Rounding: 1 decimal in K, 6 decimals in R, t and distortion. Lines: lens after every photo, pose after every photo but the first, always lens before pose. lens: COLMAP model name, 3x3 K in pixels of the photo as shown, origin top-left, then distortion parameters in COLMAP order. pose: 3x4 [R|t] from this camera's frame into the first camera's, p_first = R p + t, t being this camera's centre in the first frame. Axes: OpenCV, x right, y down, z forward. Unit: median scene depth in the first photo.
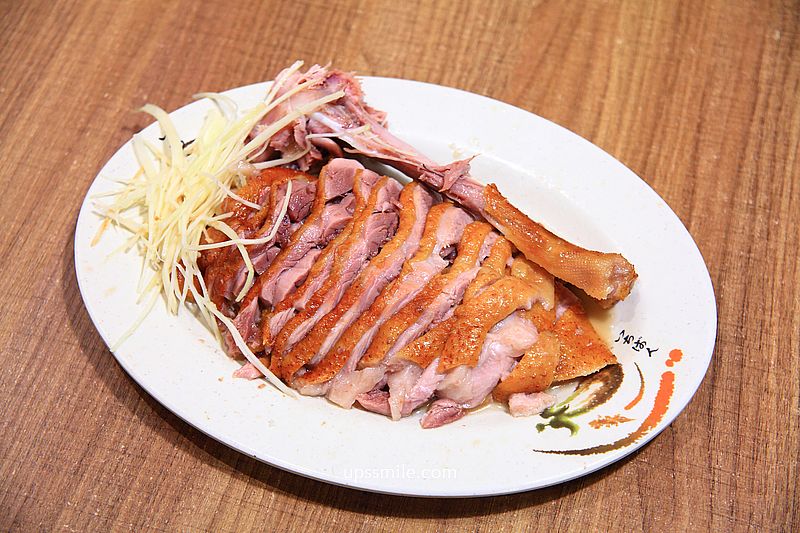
lens RADIAL K [[1295.1, 0, 400.0], [0, 1295.1, 266.5], [0, 0, 1]] dist [0.060700, -0.019996]
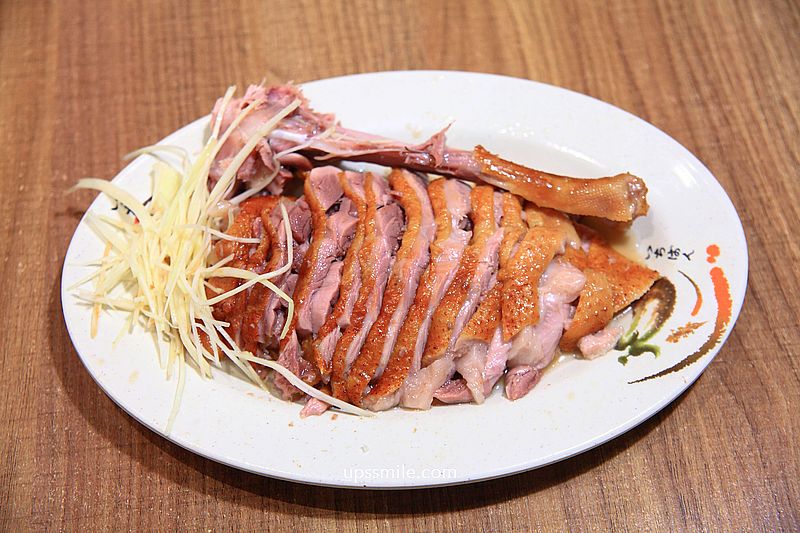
lens RADIAL K [[1295.1, 0, 400.0], [0, 1295.1, 266.5], [0, 0, 1]] dist [0.060700, -0.019996]
pose [[0.928234, -0.306057, 0.211448, -0.221467], [0.313121, 0.949713, 0.000081, 0.004090], [-0.200840, 0.066133, 0.977389, 0.069058]]
